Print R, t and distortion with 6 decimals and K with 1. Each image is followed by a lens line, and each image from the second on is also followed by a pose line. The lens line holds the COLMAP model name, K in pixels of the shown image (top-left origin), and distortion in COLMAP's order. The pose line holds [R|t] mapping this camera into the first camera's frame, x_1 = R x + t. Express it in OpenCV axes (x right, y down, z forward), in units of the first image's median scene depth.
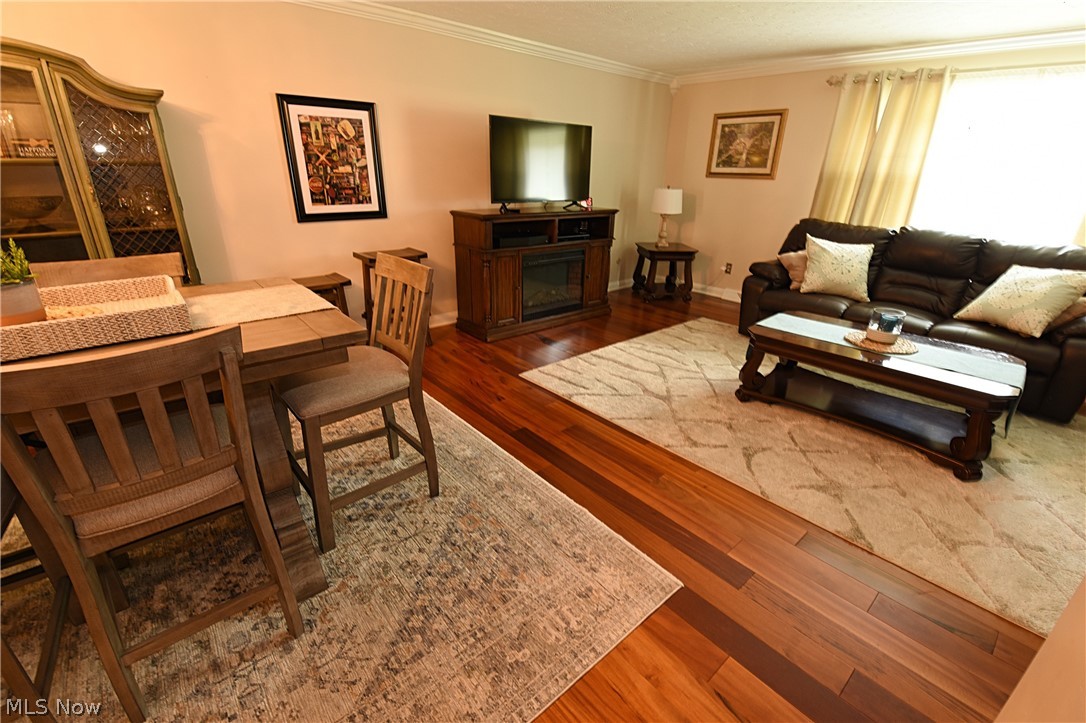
lens RADIAL K [[469.8, 0, 540.5], [0, 469.8, 367.0], [0, 0, 1]] dist [-0.003613, -0.009406]
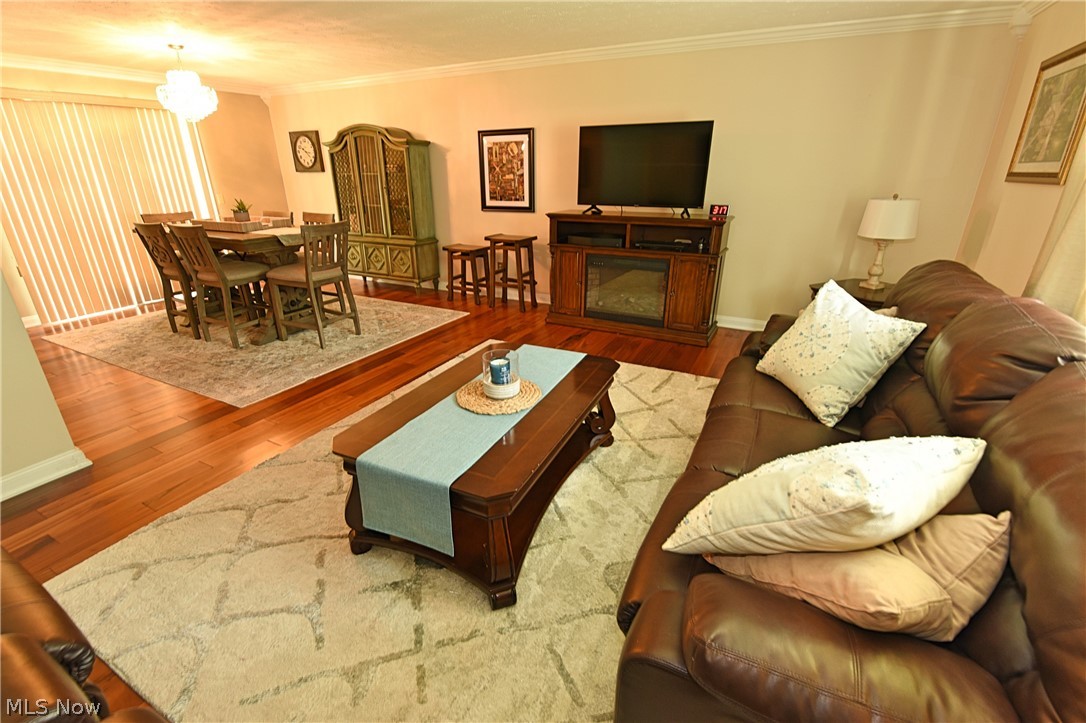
lens RADIAL K [[474.0, 0, 540.4], [0, 474.0, 369.0], [0, 0, 1]] dist [-0.000549, -0.010013]
pose [[0.375501, 0.333565, -0.864715, 1.047787], [-0.346936, 0.915746, 0.202594, -0.200472], [0.859438, 0.223926, 0.459590, 0.524014]]
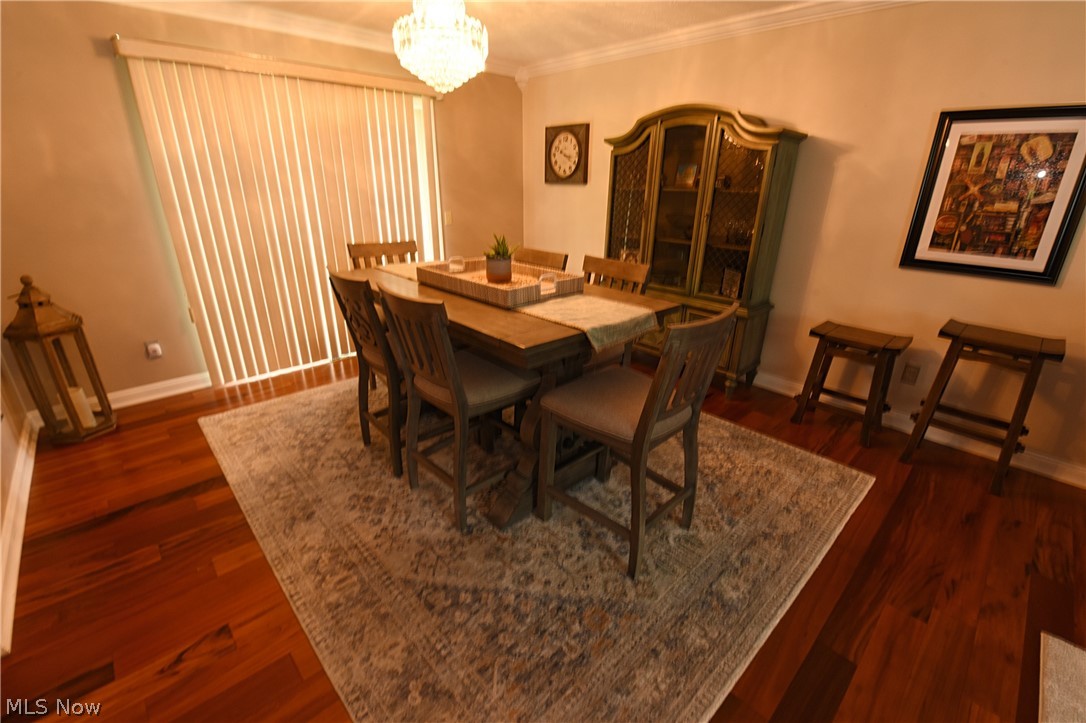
lens RADIAL K [[462.7, 0, 543.7], [0, 462.7, 368.7], [0, 0, 1]] dist [-0.001359, -0.011654]
pose [[0.051325, 0.352843, -0.934274, 0.247323], [-0.396157, 0.865948, 0.305276, -0.145708], [0.916747, 0.354451, 0.184226, 0.328479]]
